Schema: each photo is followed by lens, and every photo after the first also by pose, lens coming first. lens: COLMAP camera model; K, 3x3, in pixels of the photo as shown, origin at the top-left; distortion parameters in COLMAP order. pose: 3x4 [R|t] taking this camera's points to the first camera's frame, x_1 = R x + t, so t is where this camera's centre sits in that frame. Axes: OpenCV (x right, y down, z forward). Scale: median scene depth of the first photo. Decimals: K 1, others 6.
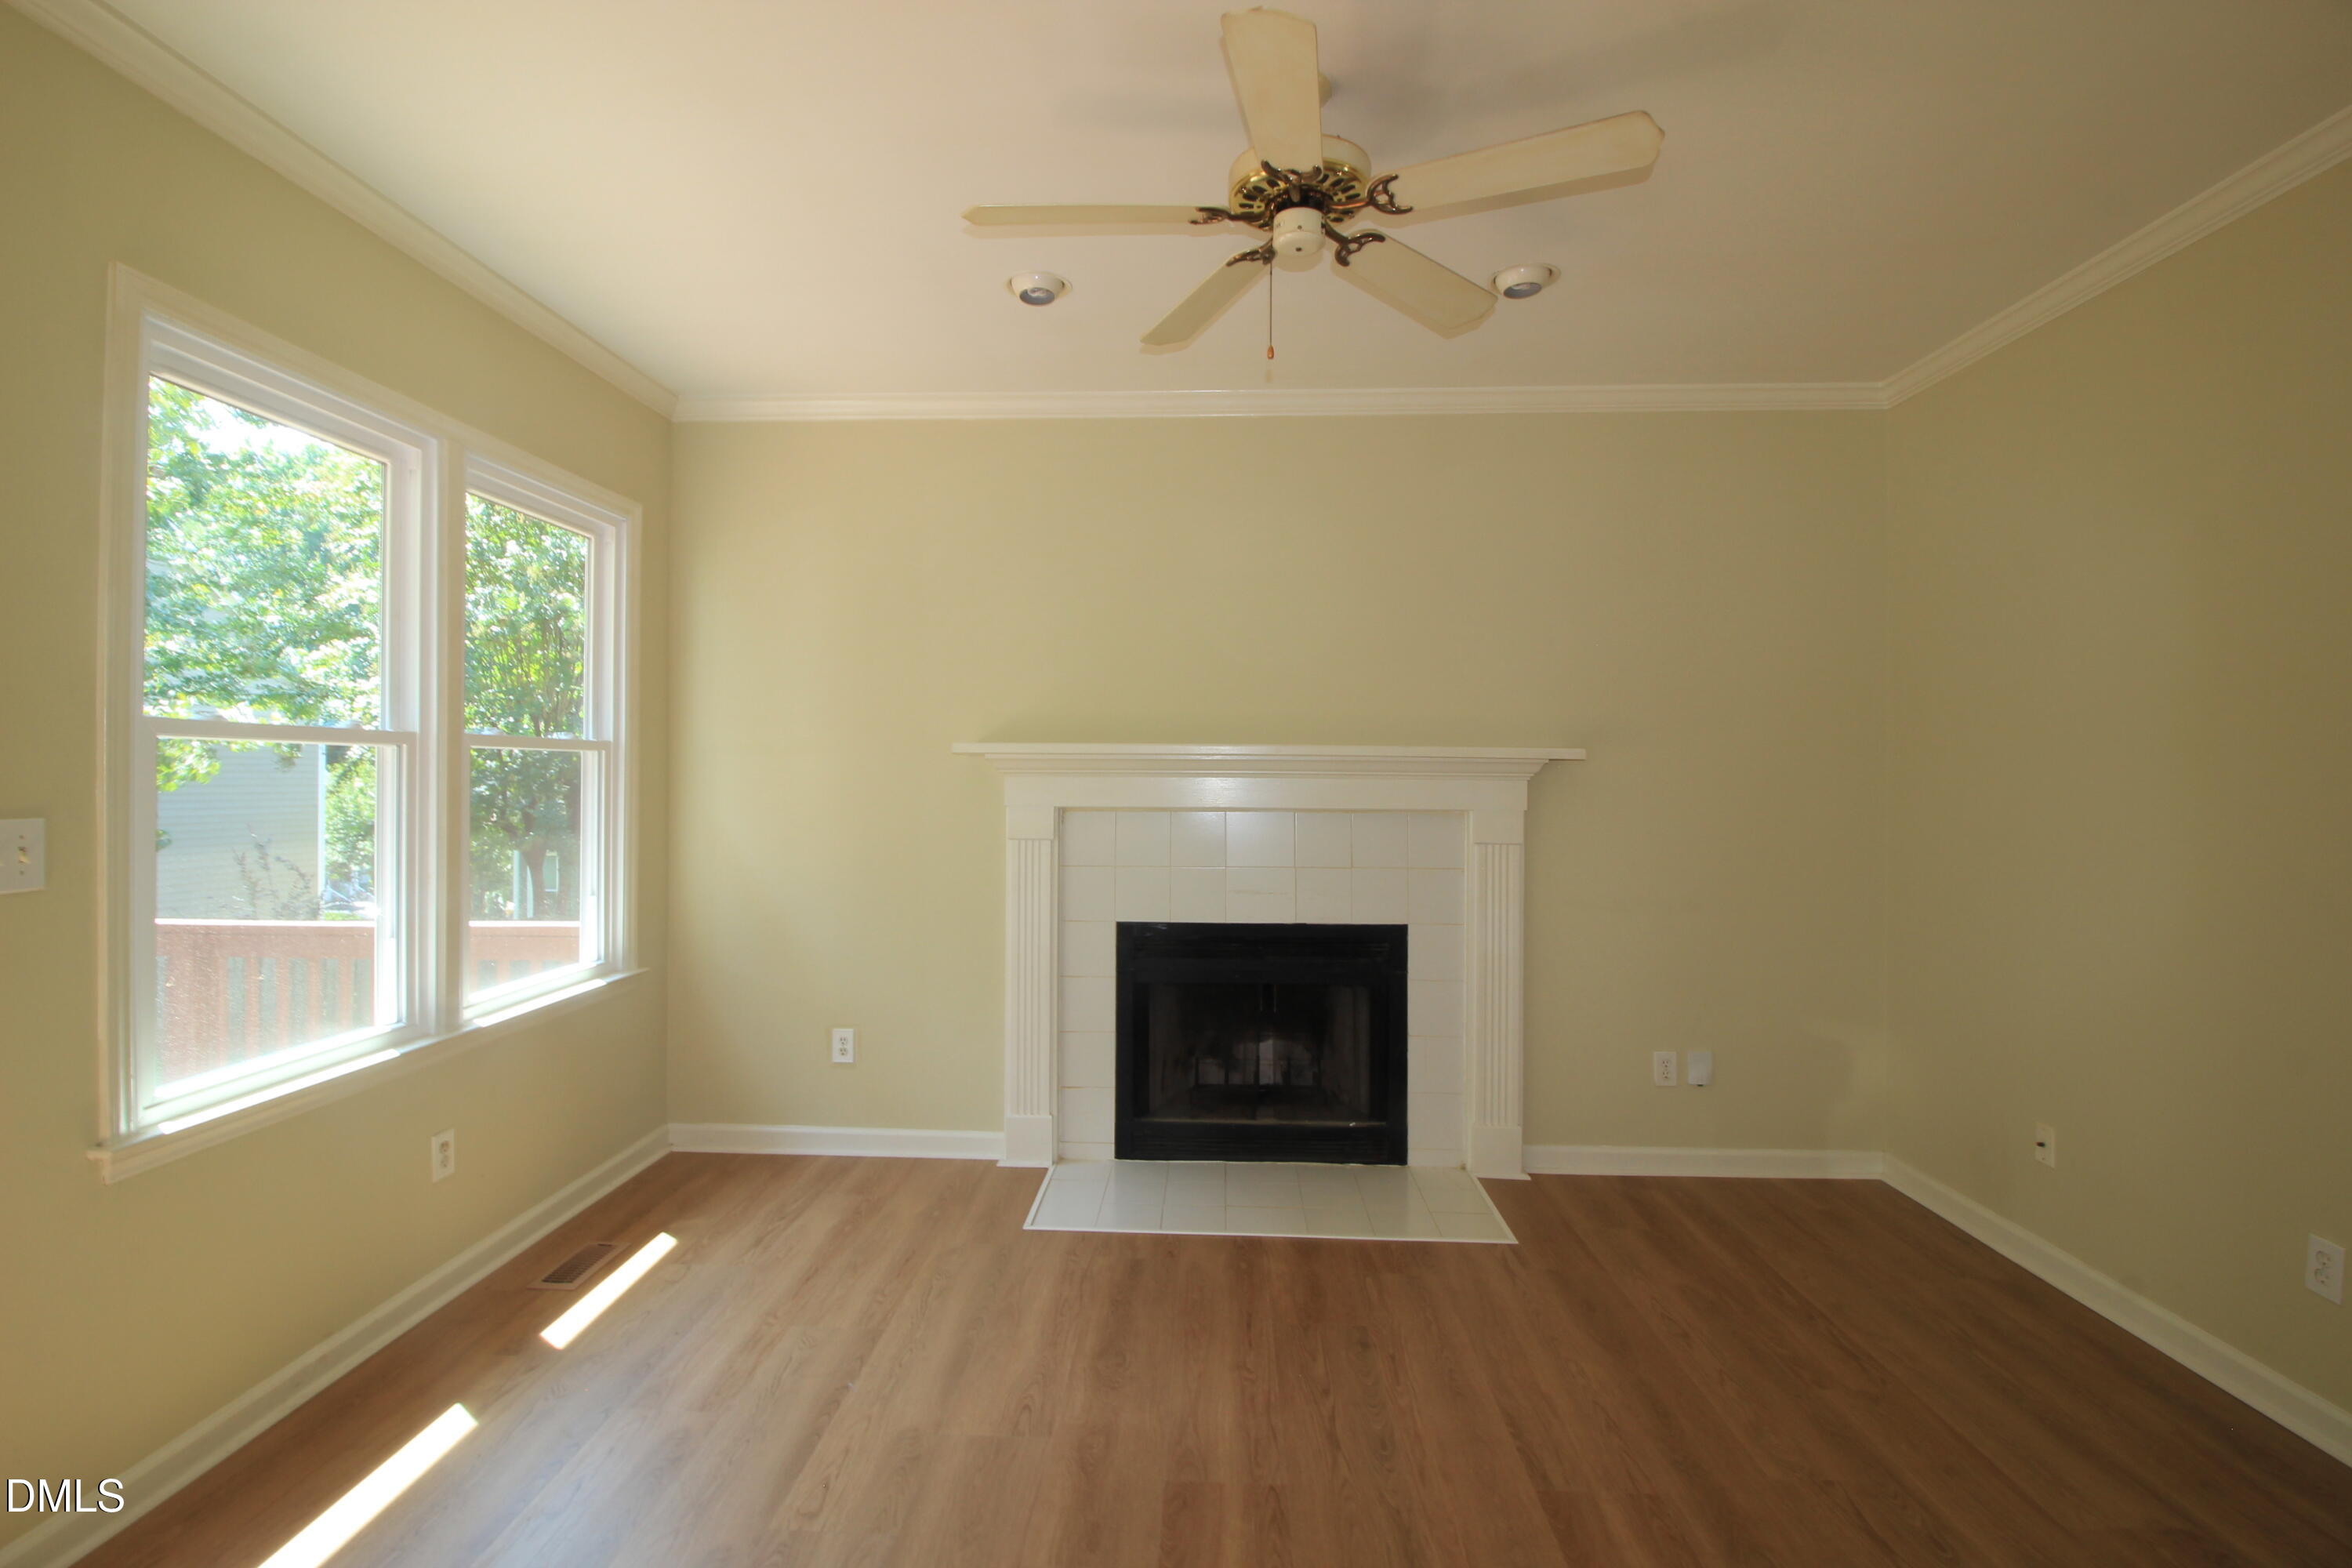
lens RADIAL K [[1083.5, 0, 1173.6], [0, 1083.5, 776.9], [0, 0, 1]] dist [-0.002164, -0.004836]
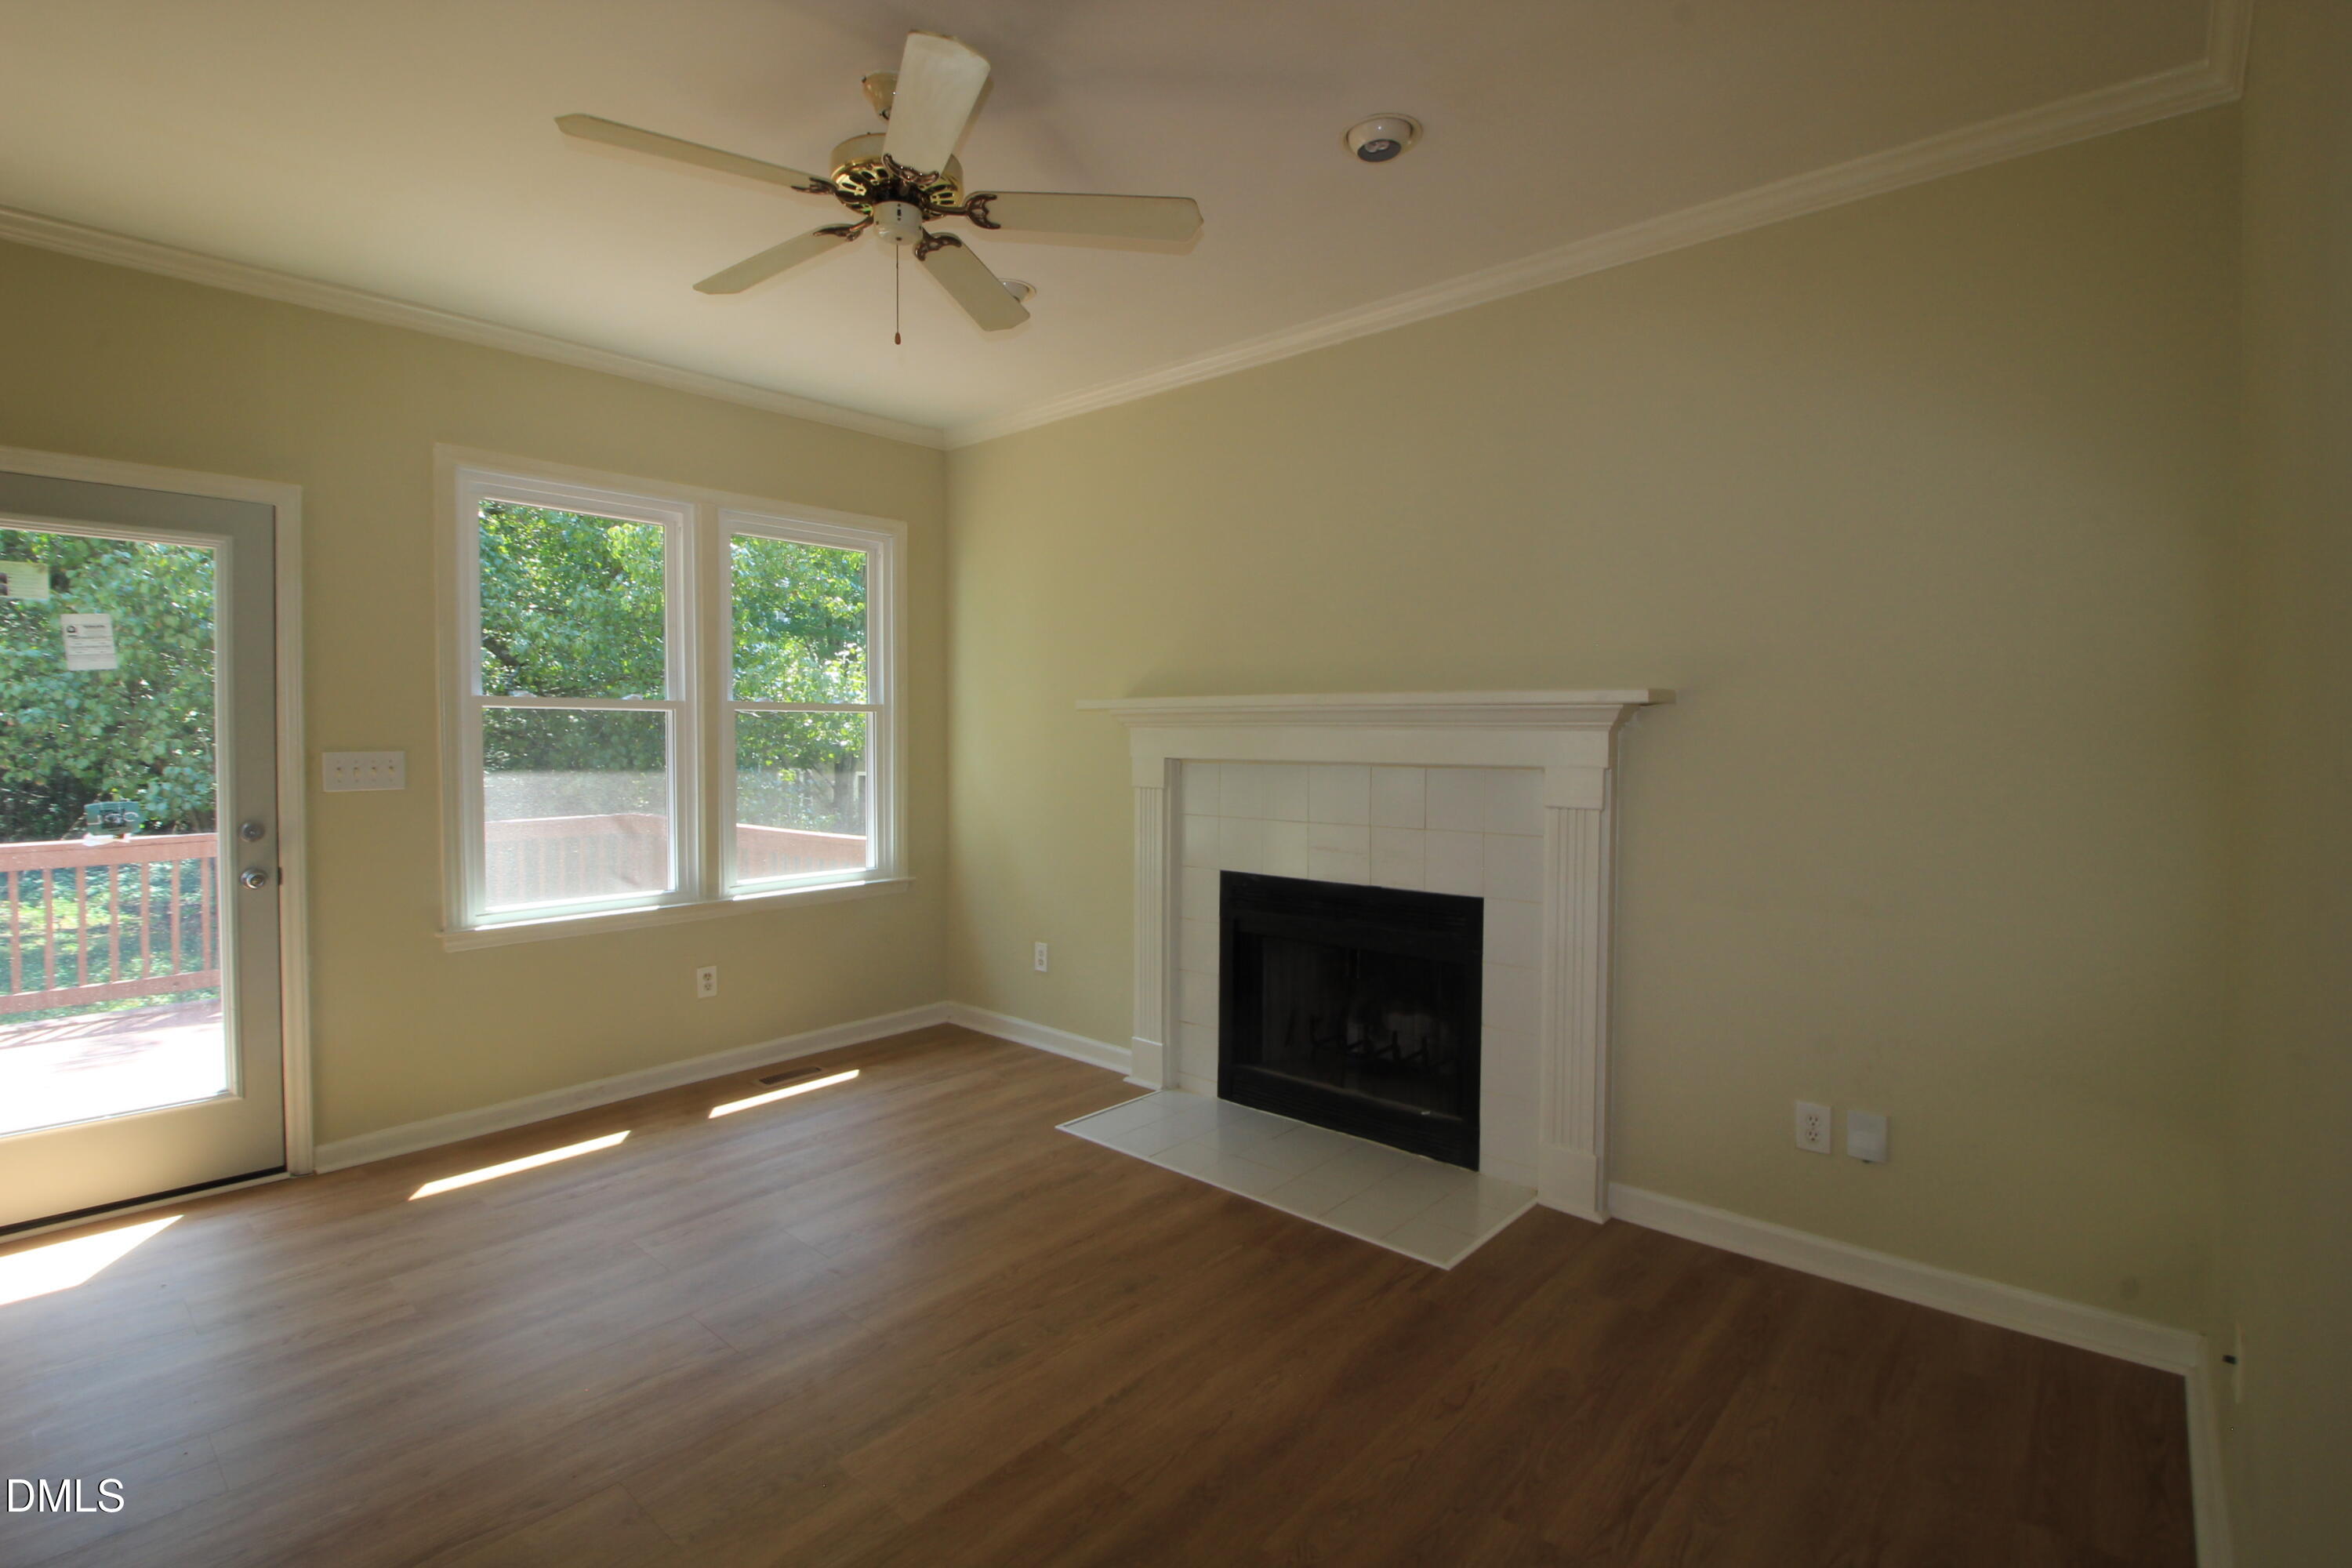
lens RADIAL K [[1083.5, 0, 1168.2], [0, 1083.5, 776.0], [0, 0, 1]] dist [-0.002164, -0.004836]
pose [[0.781220, 0.020760, -0.623911, 0.571965], [0.001427, 0.999385, 0.035040, 0.008421], [0.624254, -0.028264, 0.780710, 0.172999]]
